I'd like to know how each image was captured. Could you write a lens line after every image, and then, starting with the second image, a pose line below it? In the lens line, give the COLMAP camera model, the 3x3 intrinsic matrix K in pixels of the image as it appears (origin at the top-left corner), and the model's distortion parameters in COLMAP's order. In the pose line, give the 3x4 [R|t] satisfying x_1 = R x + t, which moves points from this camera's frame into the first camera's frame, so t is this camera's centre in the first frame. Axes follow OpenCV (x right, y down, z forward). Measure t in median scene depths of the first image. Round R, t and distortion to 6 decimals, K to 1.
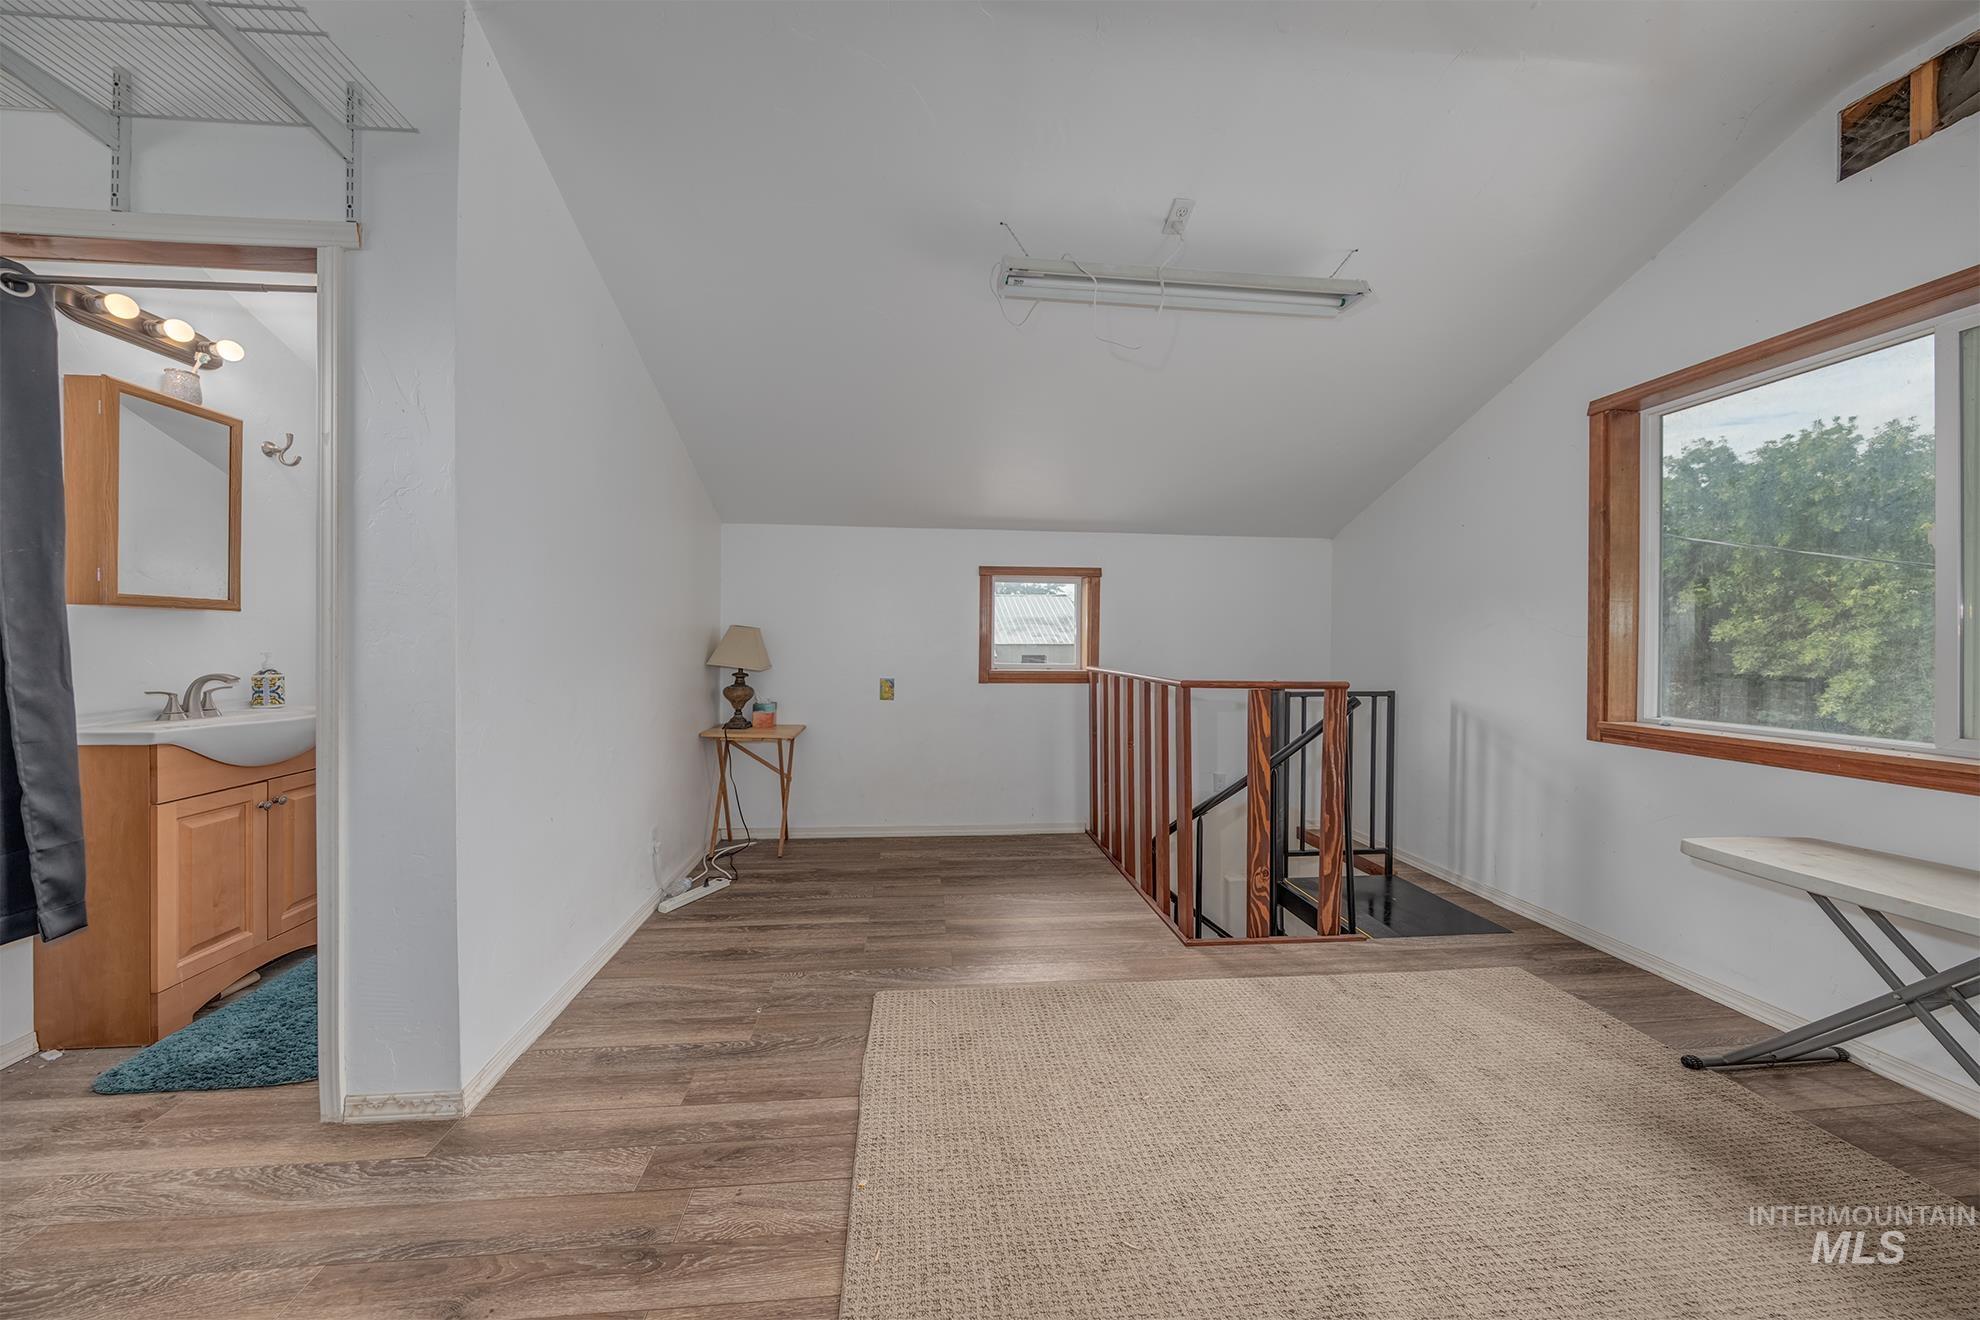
lens RADIAL K [[662.6, 0, 961.7], [0, 662.6, 643.6], [0, 0, 1]] dist [0.000939, 0.000014]
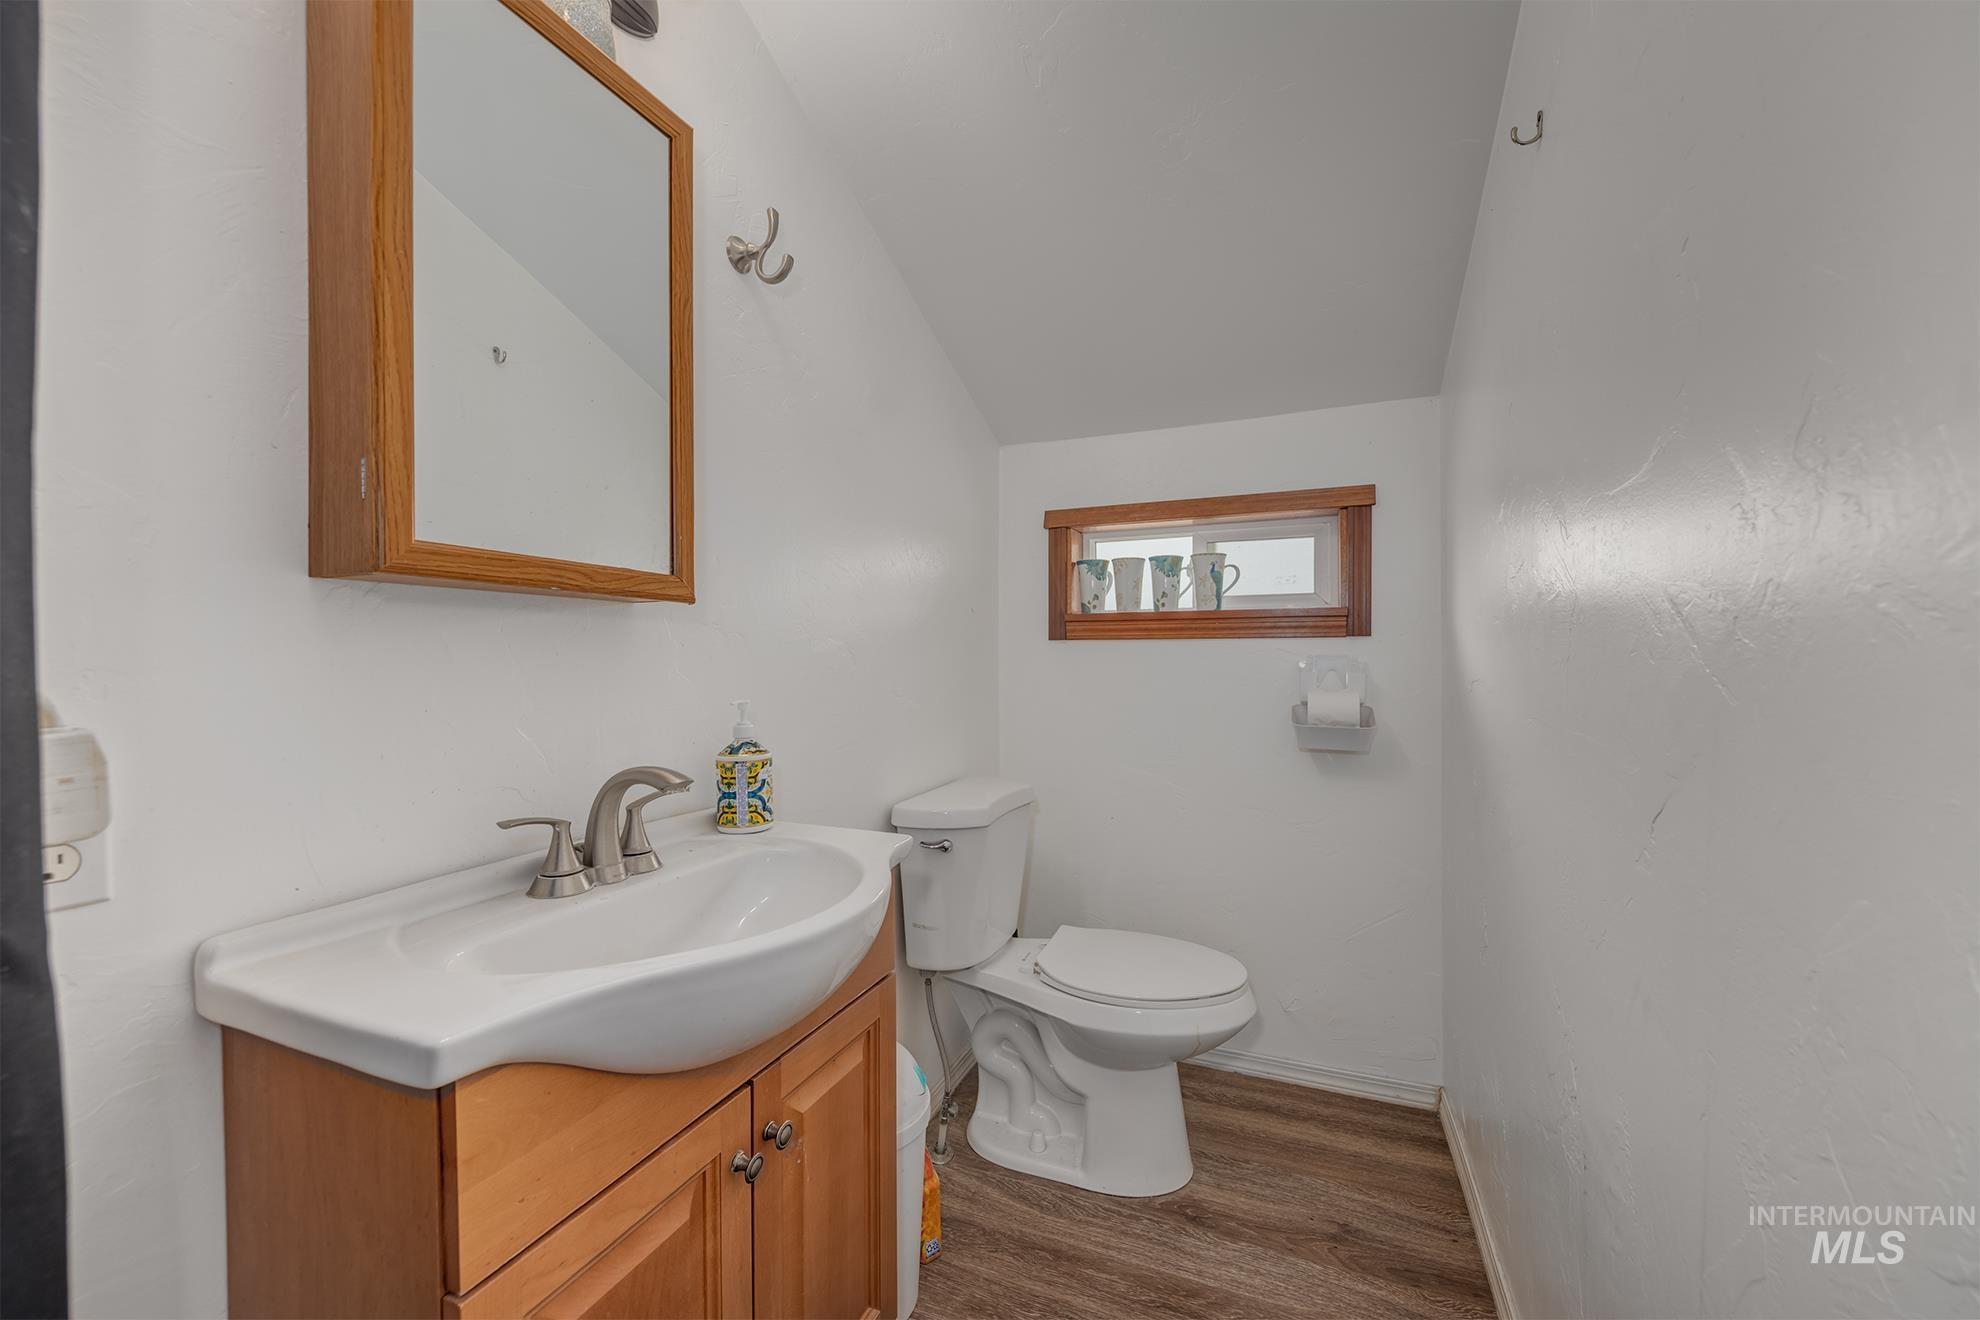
lens RADIAL K [[737.8, 0, 990.6], [0, 737.8, 665.4], [0, 0, 1]] dist [-0.000623, 0.000051]
pose [[0.891259, -0.006325, -0.453451, -0.699115], [0.009408, 0.999945, 0.004543, -0.009586], [0.453397, -0.008315, 0.891270, 0.659293]]
